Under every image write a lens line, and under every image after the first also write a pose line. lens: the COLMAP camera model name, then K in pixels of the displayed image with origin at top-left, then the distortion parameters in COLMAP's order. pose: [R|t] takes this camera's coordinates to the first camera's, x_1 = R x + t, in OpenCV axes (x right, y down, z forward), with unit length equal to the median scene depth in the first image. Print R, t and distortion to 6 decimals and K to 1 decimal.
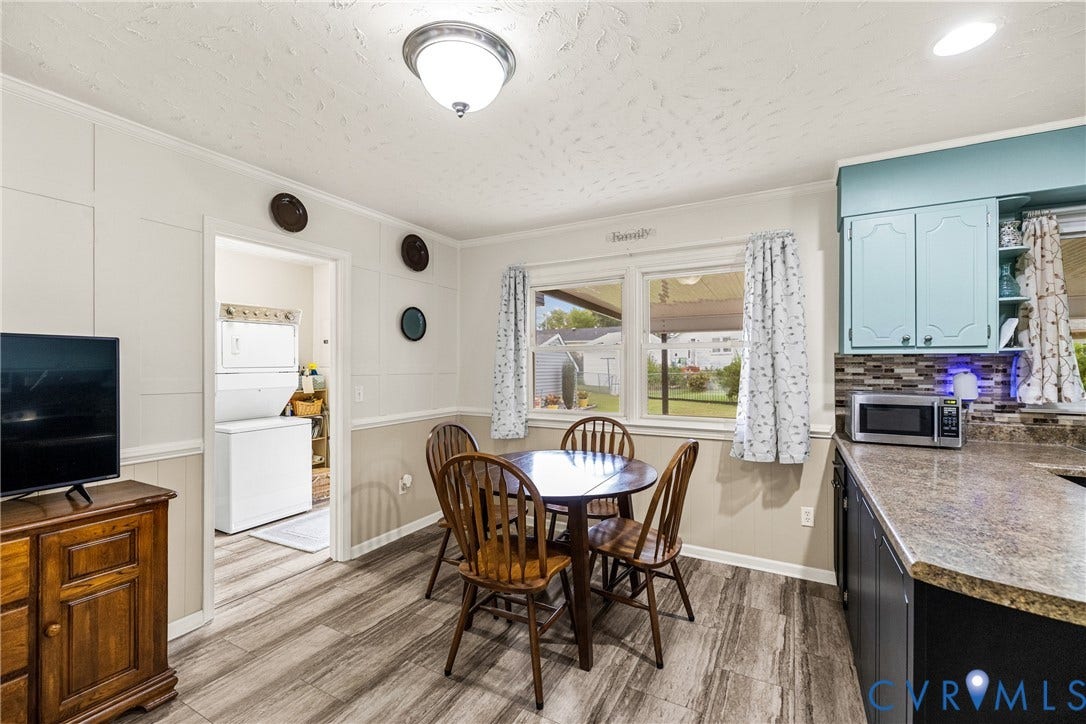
lens RADIAL K [[459.0, 0, 543.0], [0, 459.0, 362.0], [0, 0, 1]] dist [0.001350, -0.000377]
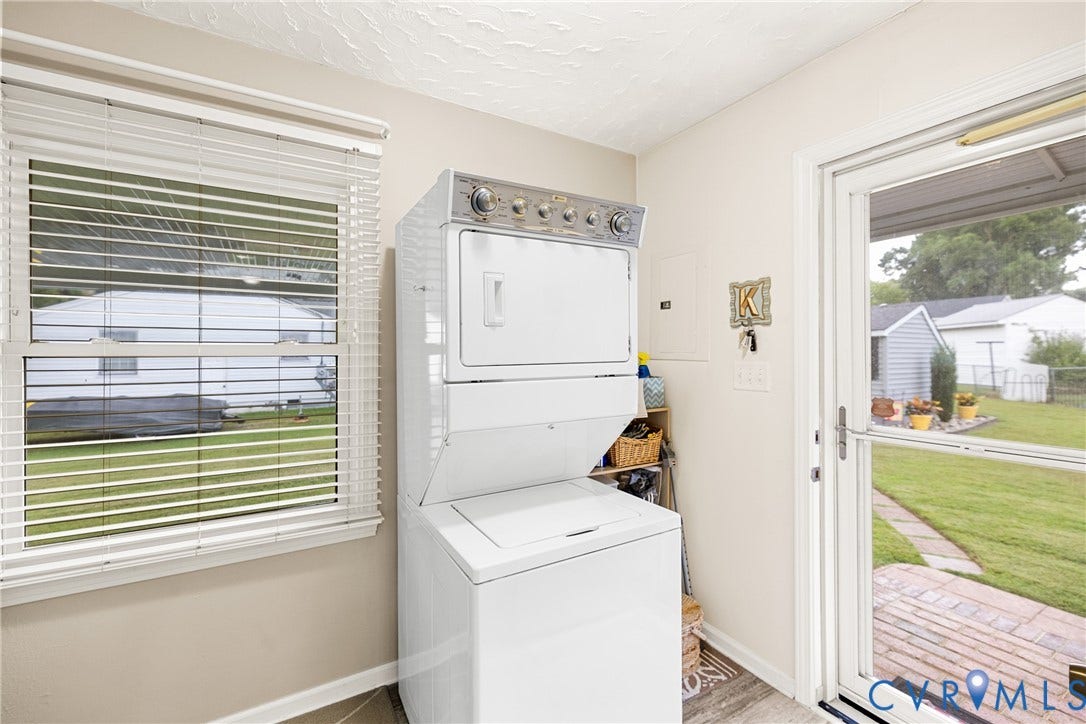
lens RADIAL K [[469.9, 0, 543.0], [0, 469.9, 362.0], [0, 0, 1]] dist [0.000407, 0.000114]
pose [[0.860873, 0.002756, -0.508813, -0.650857], [0.008942, 0.999749, 0.020545, 0.003811], [0.508742, -0.022236, 0.860632, 1.014903]]
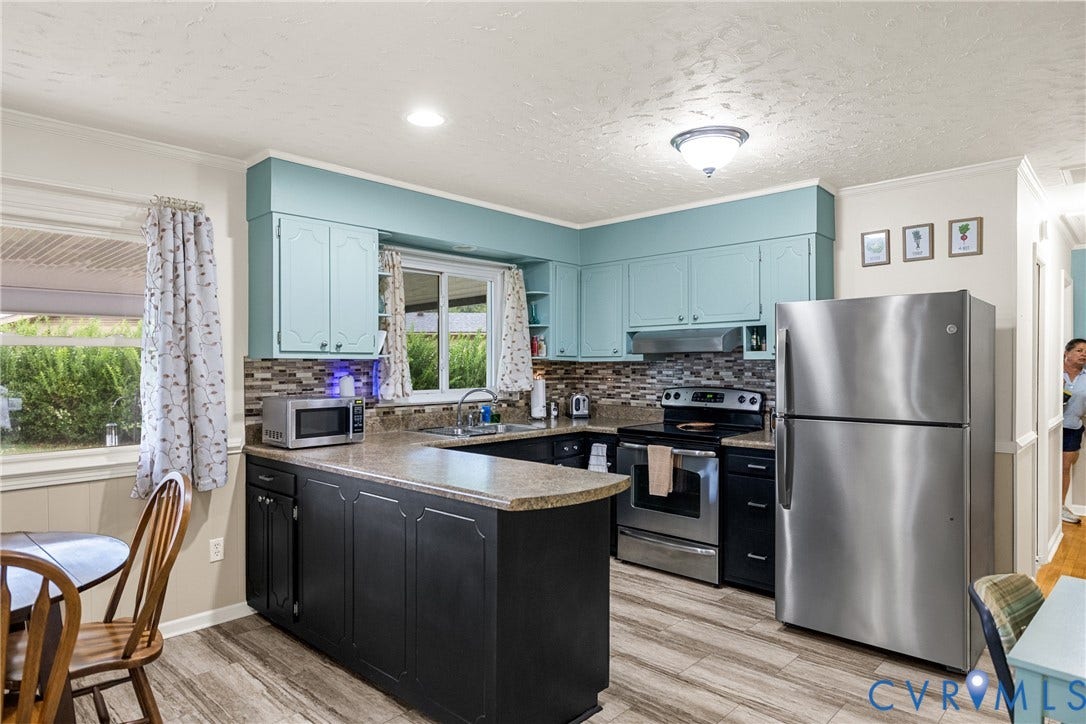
lens RADIAL K [[657.4, 0, 544.1], [0, 657.4, 365.1], [0, 0, 1]] dist [-0.001640, -0.000474]
pose [[0.235680, -0.003657, 0.971824, -0.467074], [-0.002768, 0.999986, 0.004434, -0.009934], [-0.971827, -0.003735, 0.235667, 0.135163]]
